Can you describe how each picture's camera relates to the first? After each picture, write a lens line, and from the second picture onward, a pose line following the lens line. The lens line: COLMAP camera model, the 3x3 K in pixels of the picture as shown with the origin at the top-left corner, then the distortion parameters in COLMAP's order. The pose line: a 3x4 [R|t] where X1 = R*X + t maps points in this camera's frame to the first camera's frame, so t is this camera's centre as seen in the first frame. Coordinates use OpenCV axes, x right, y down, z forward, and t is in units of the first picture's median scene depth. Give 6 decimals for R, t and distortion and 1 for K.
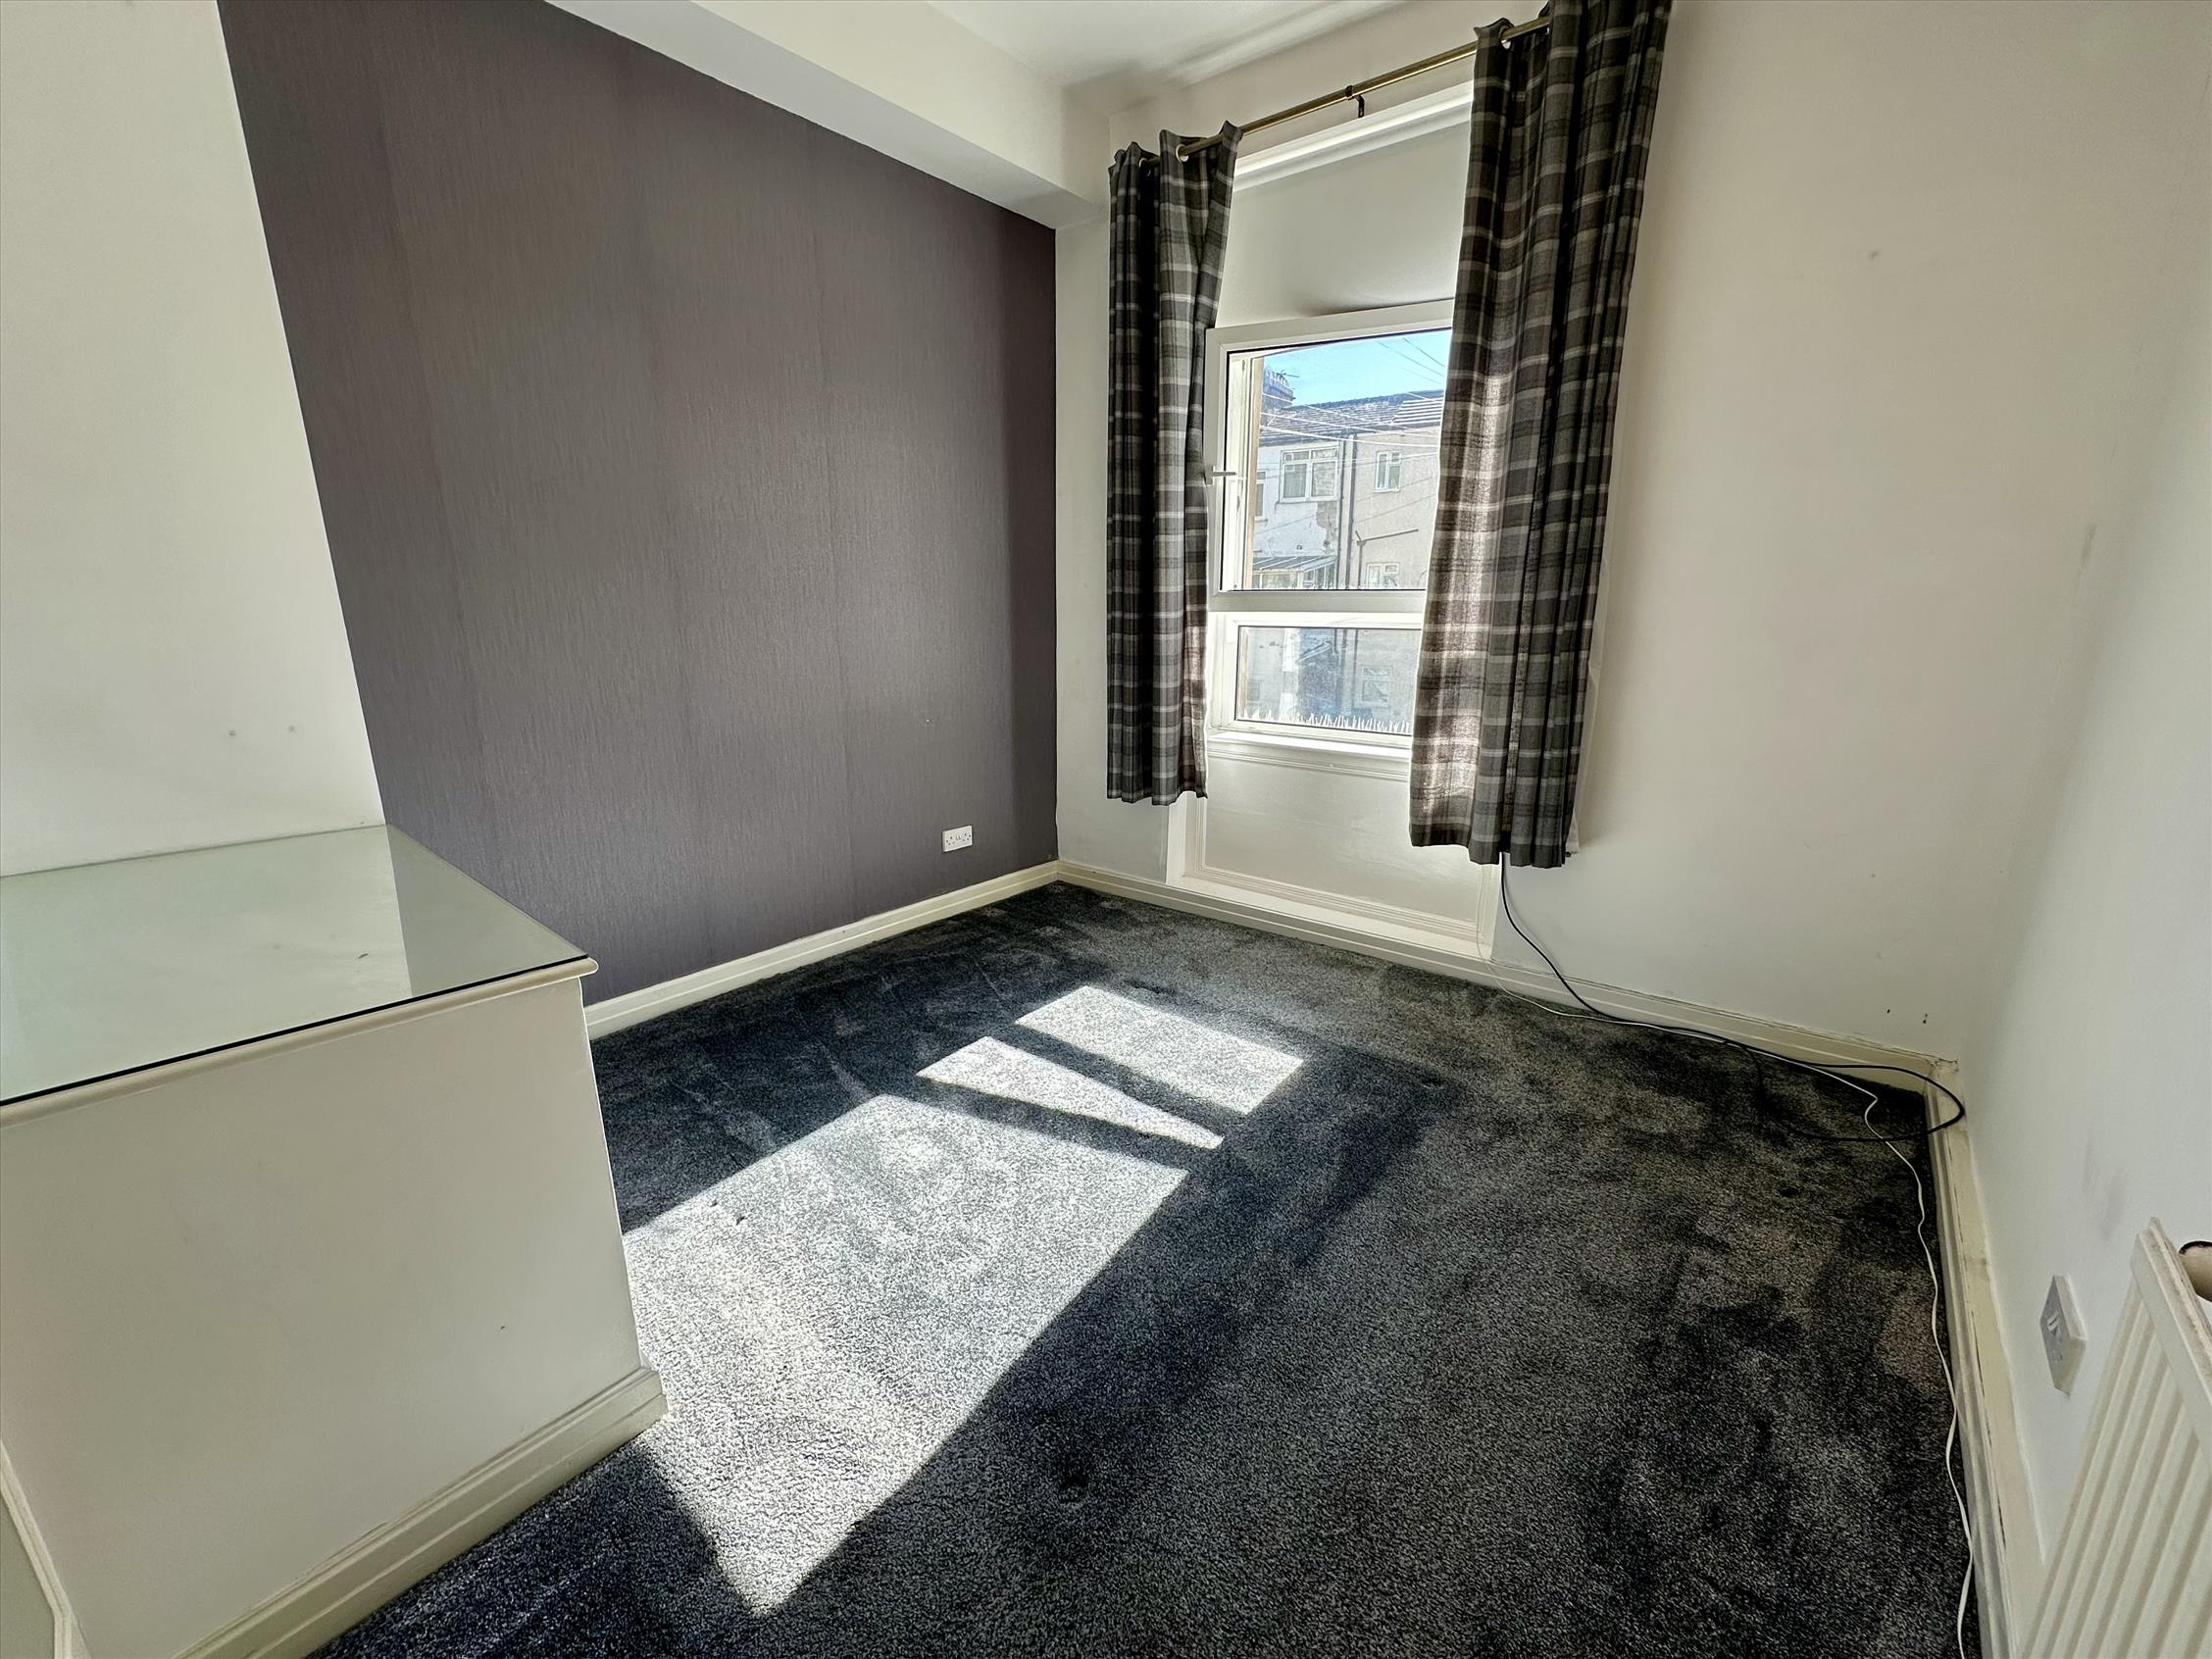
lens RADIAL K [[885.0, 0, 1106.0], [0, 885.0, 829.5], [0, 0, 1]] dist [-0.001248, -0.000064]
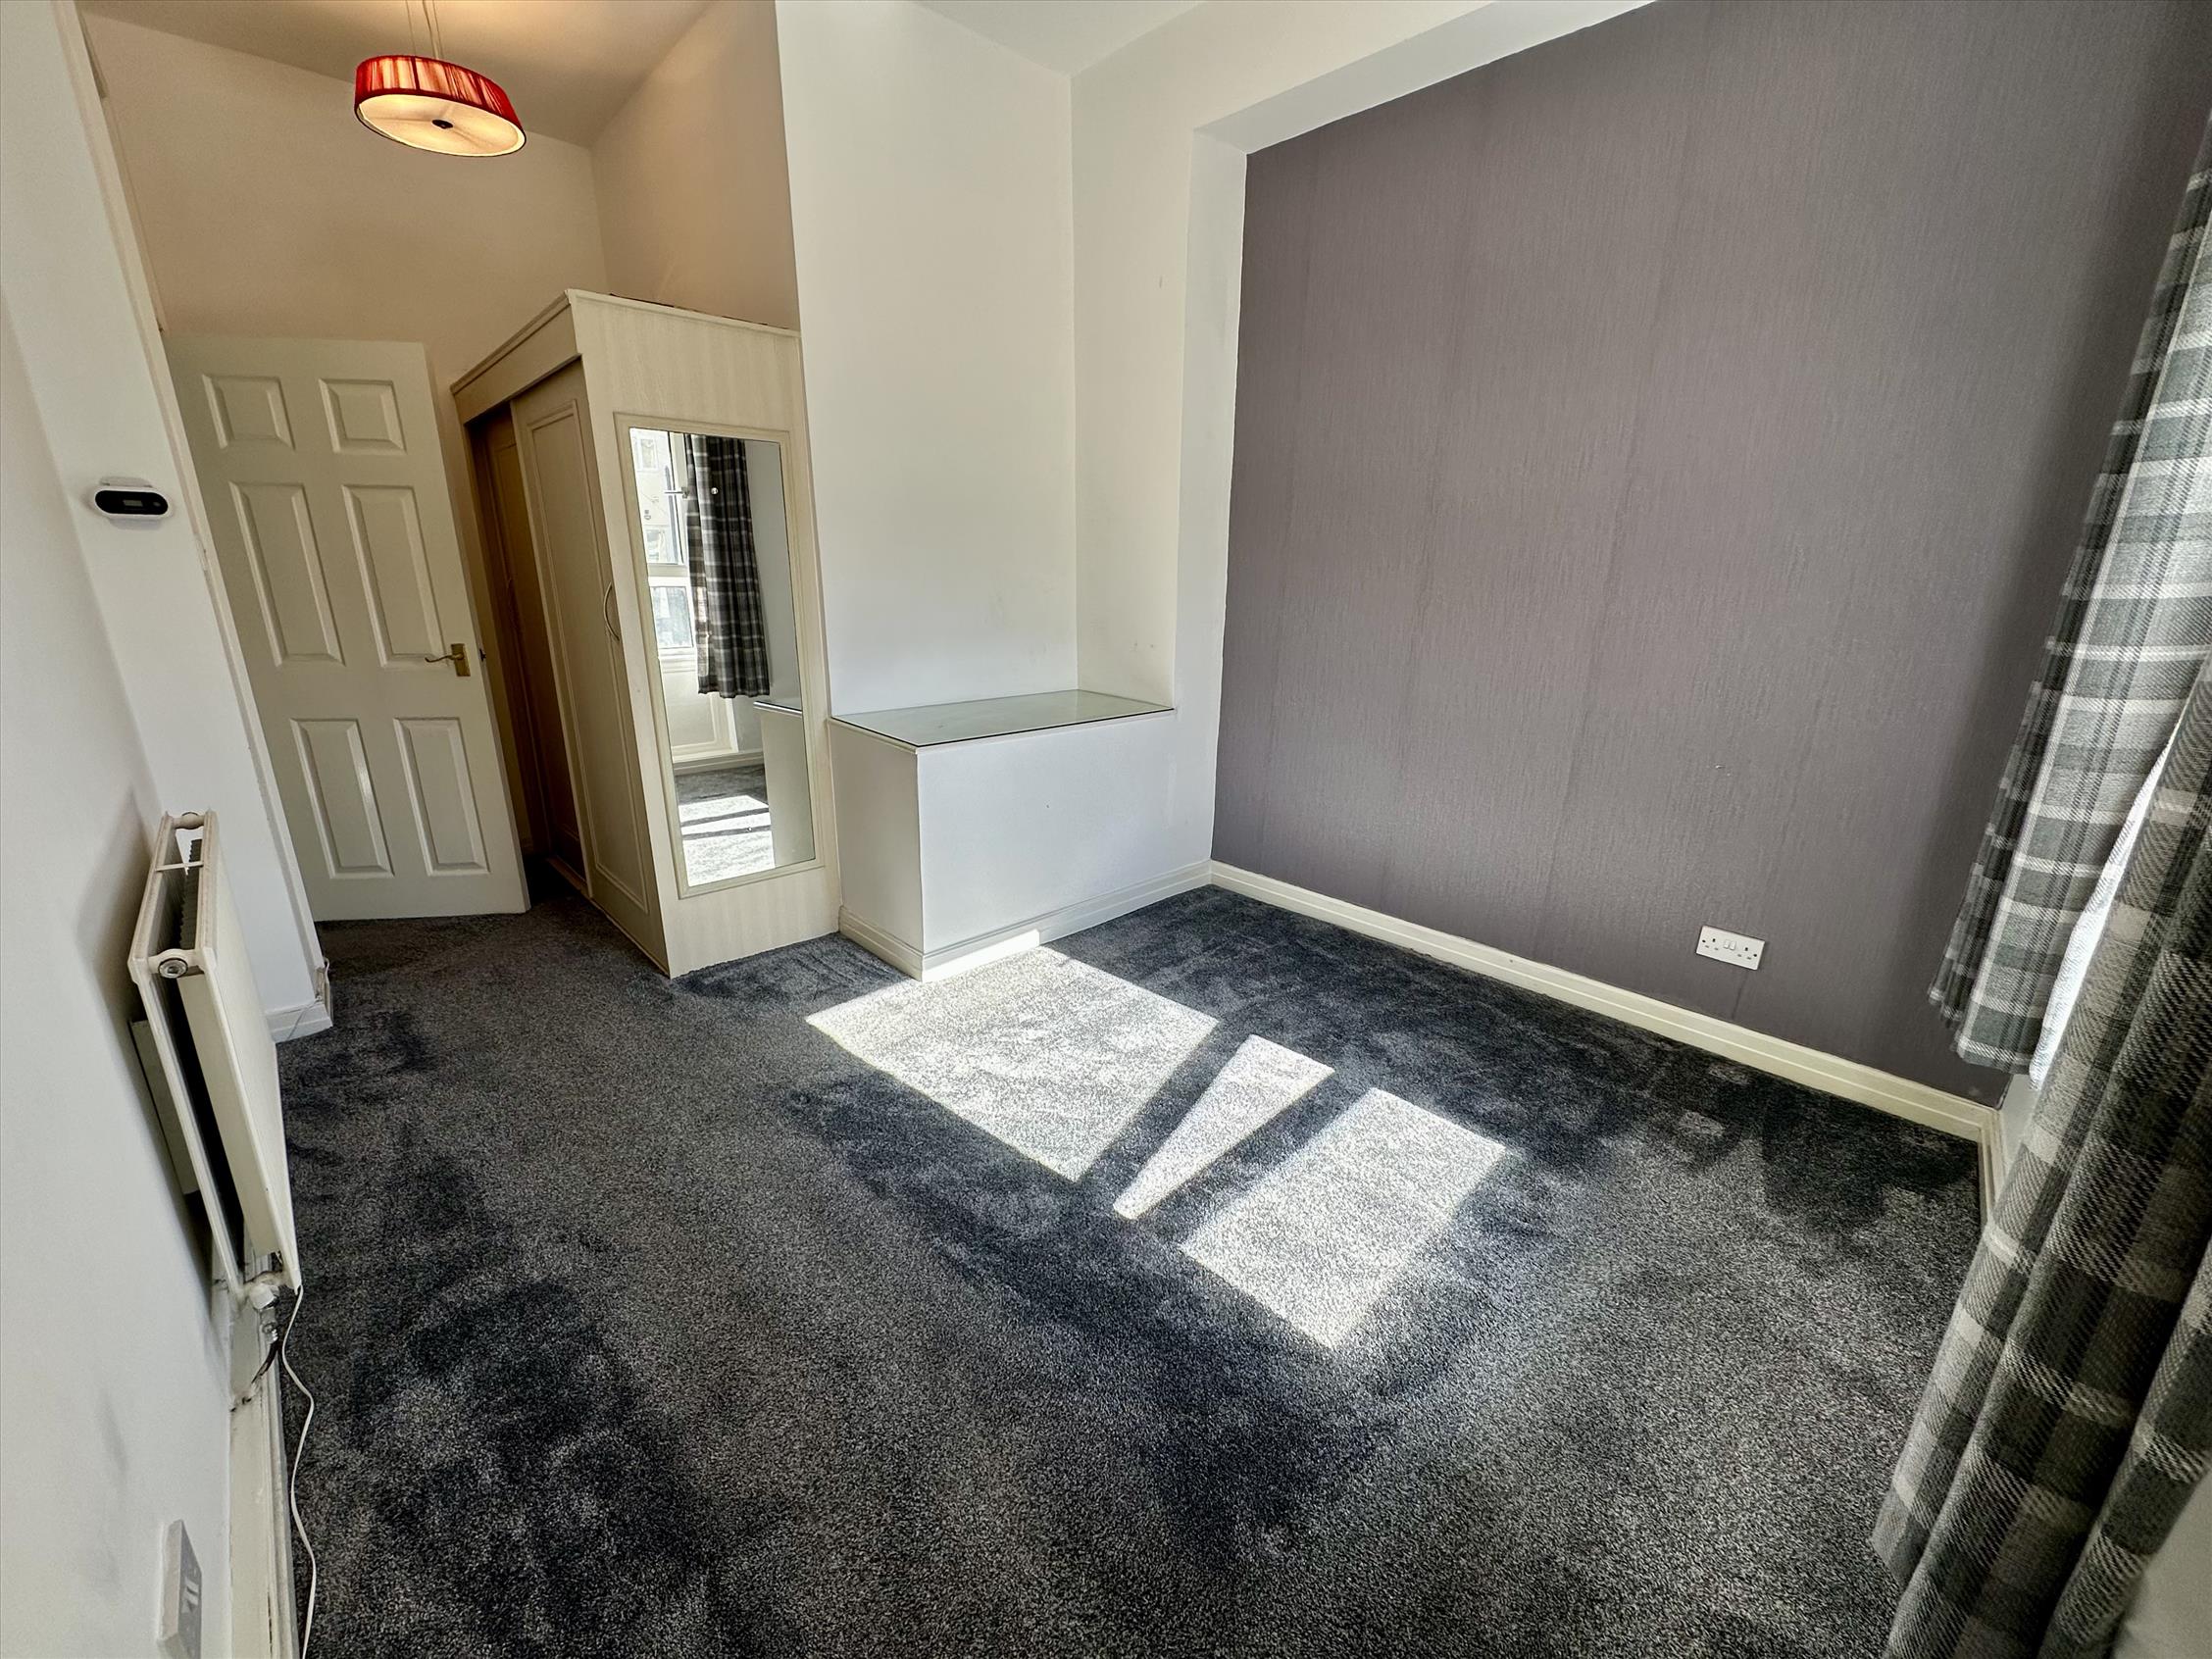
lens RADIAL K [[885.0, 0, 1106.0], [0, 885.0, 829.5], [0, 0, 1]] dist [-0.001248, -0.000064]
pose [[-0.098853, 0.288719, -0.952297, 0.653707], [-0.270753, 0.913076, 0.304934, -0.196254], [0.957560, 0.287981, -0.012089, 0.682699]]
